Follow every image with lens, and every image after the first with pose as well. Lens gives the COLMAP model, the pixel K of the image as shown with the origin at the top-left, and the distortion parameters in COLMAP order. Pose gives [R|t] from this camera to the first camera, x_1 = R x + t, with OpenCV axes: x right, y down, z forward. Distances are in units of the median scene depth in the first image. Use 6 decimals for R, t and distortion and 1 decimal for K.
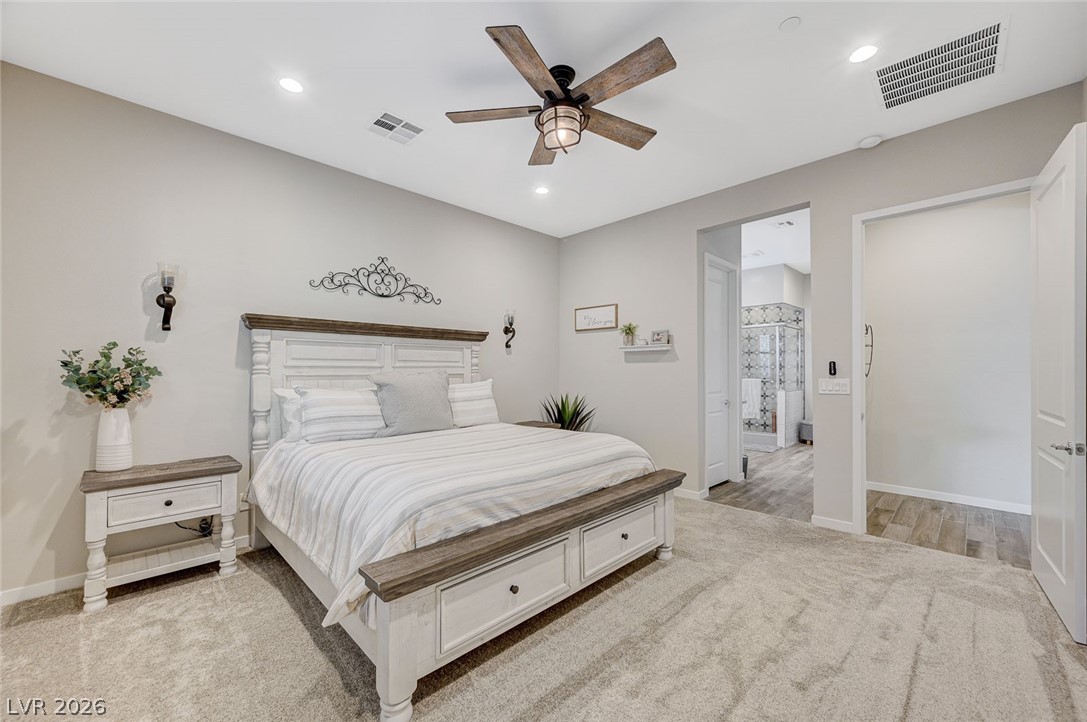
lens RADIAL K [[426.6, 0, 542.7], [0, 426.6, 366.6], [0, 0, 1]] dist [-0.005505, 0.001343]
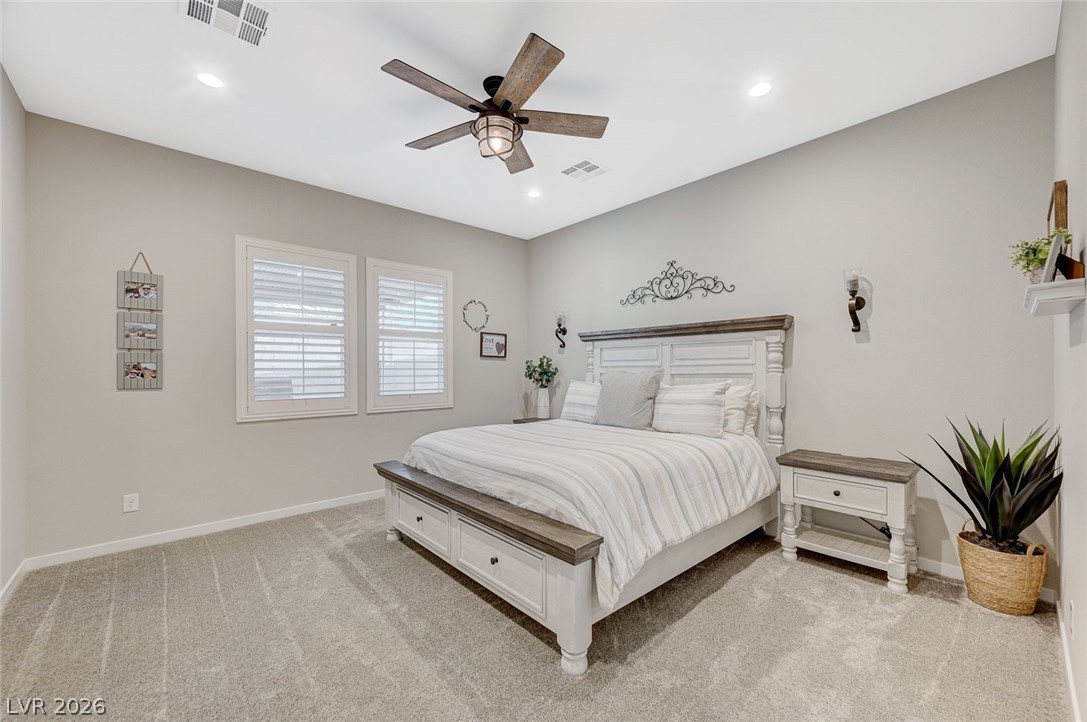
lens RADIAL K [[426.6, 0, 538.4], [0, 426.6, 356.0], [0, 0, 1]] dist [-0.005505, 0.001343]
pose [[-0.048835, -0.037960, -0.998085, 0.662860], [0.005712, 0.999251, -0.038284, 0.012283], [0.998791, -0.007571, -0.048581, 0.716028]]
